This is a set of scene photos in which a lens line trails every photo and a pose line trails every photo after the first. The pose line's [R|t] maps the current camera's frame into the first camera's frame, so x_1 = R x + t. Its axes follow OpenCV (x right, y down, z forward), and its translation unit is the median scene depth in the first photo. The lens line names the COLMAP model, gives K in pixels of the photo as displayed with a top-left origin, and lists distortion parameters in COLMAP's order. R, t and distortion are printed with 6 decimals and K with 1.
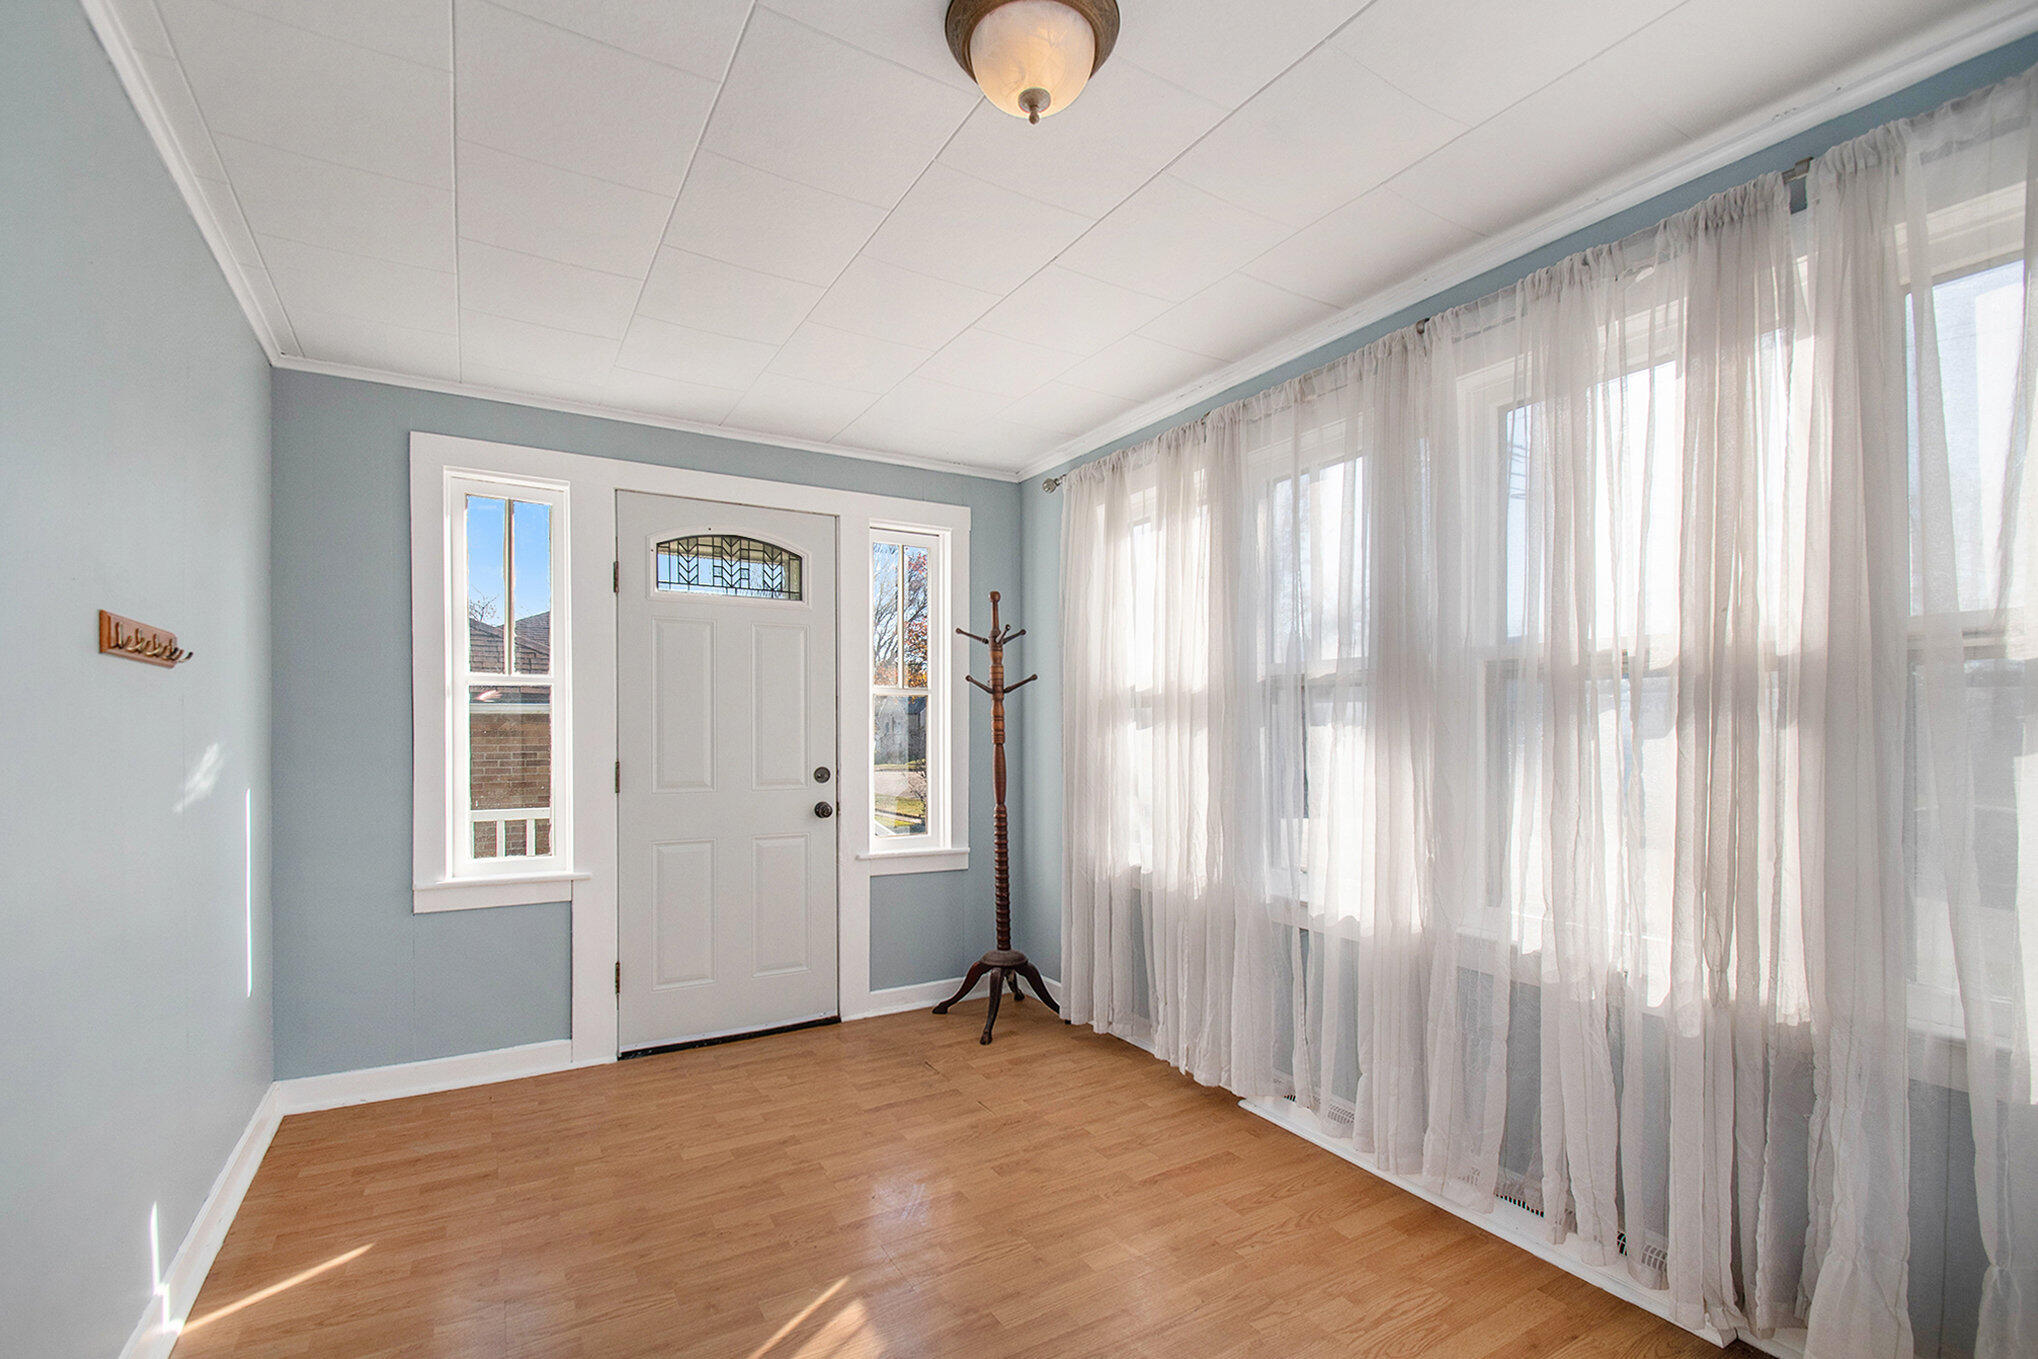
lens RADIAL K [[907.4, 0, 985.4], [0, 907.4, 727.3], [0, 0, 1]] dist [0.000131, -0.000008]
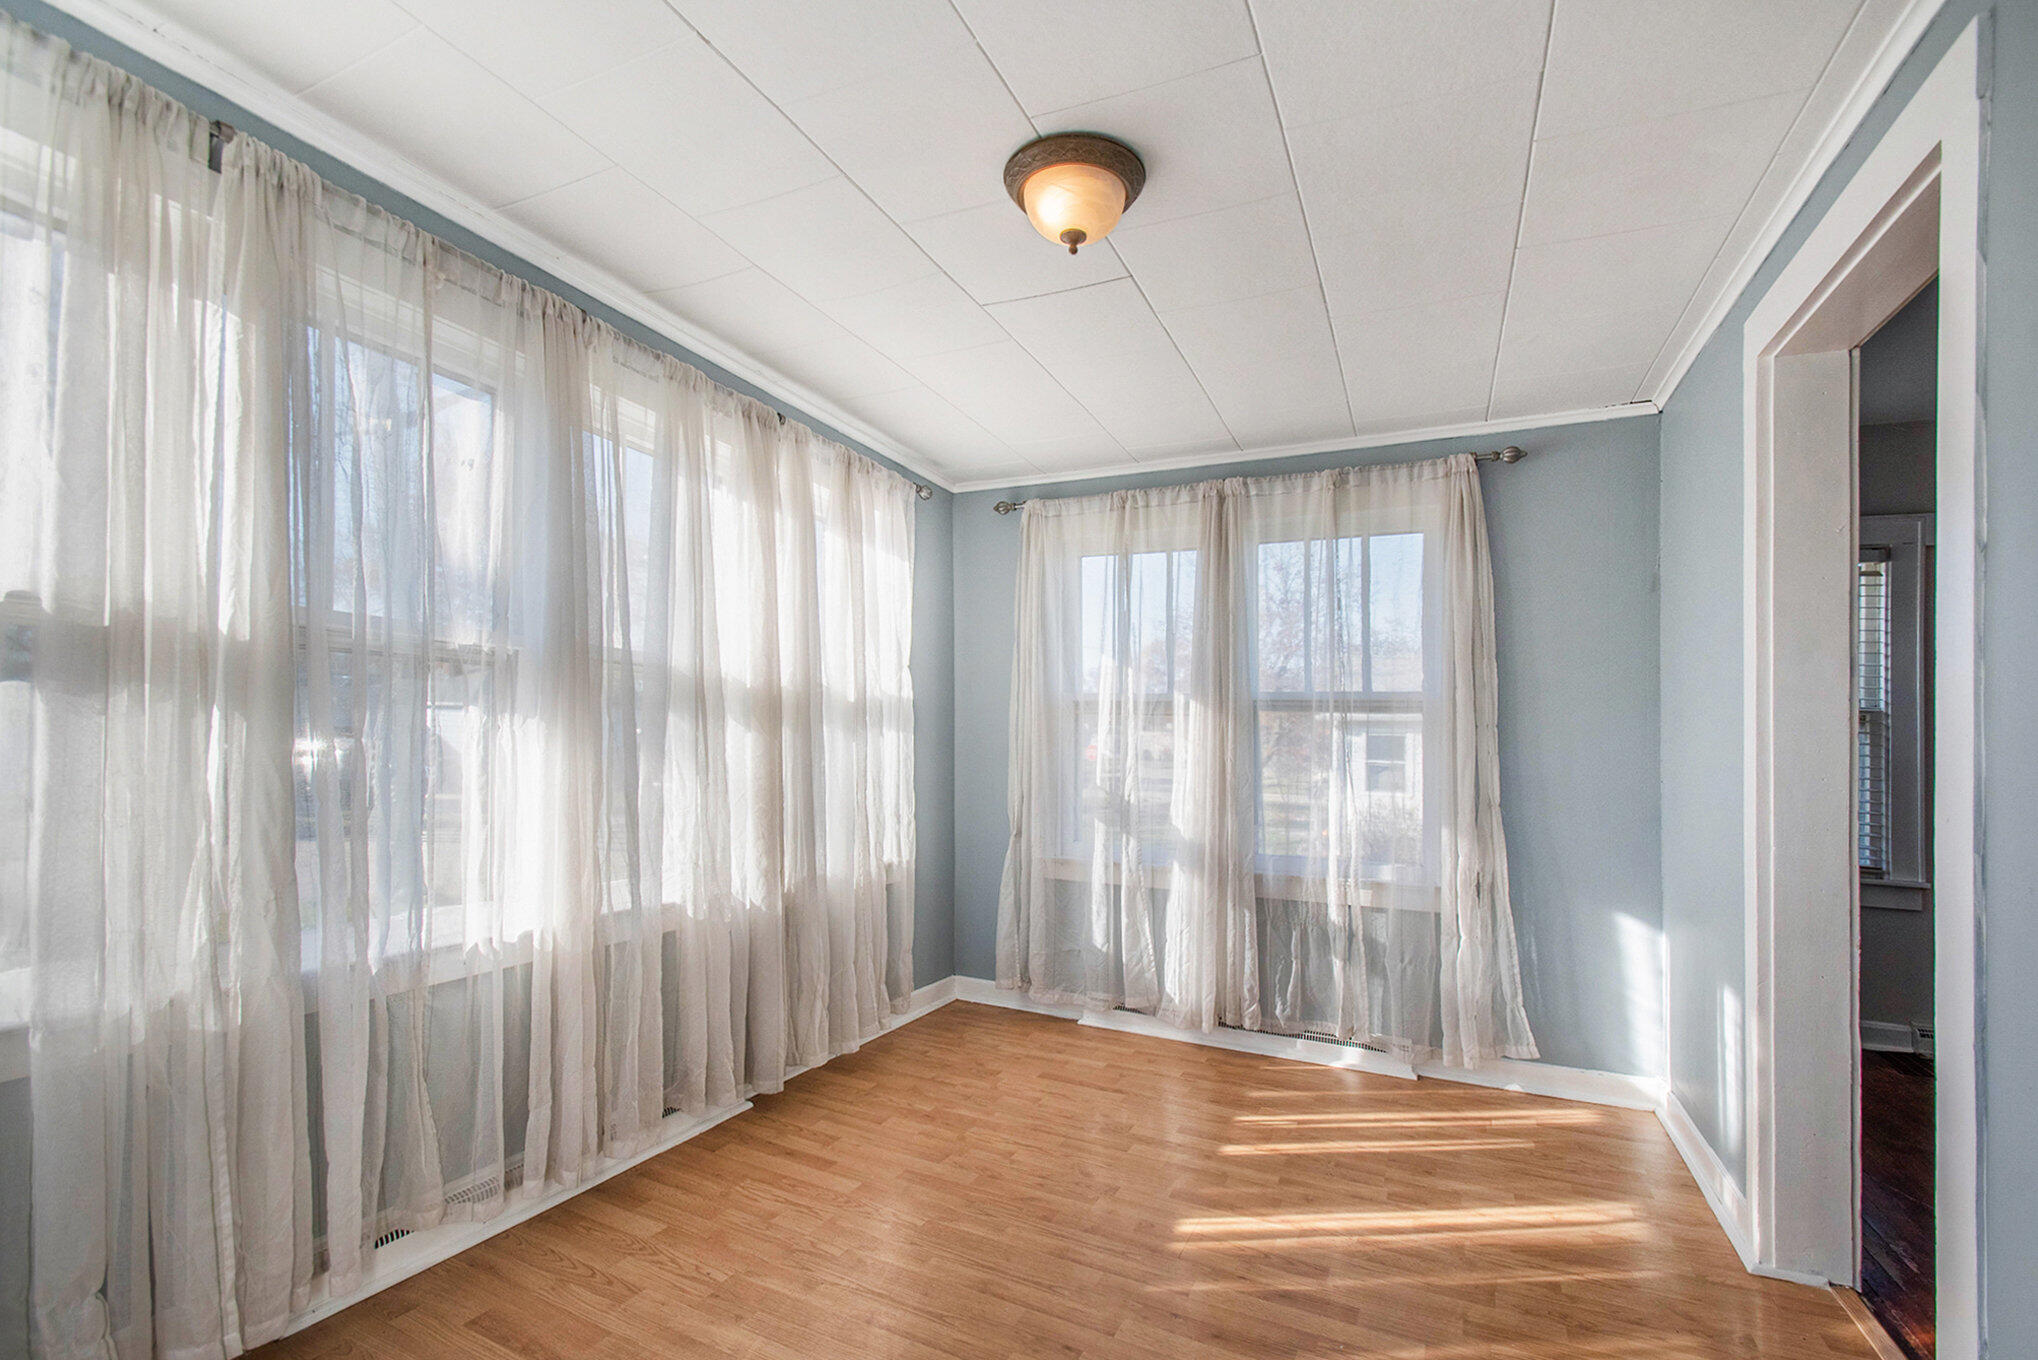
lens RADIAL K [[907.4, 0, 985.4], [0, 907.4, 727.8], [0, 0, 1]] dist [0.000131, -0.000008]
pose [[-0.556265, -0.000984, 0.831004, -0.598527], [-0.030382, 0.999355, -0.019154, 0.012376], [-0.830449, -0.035903, -0.555936, 1.202148]]
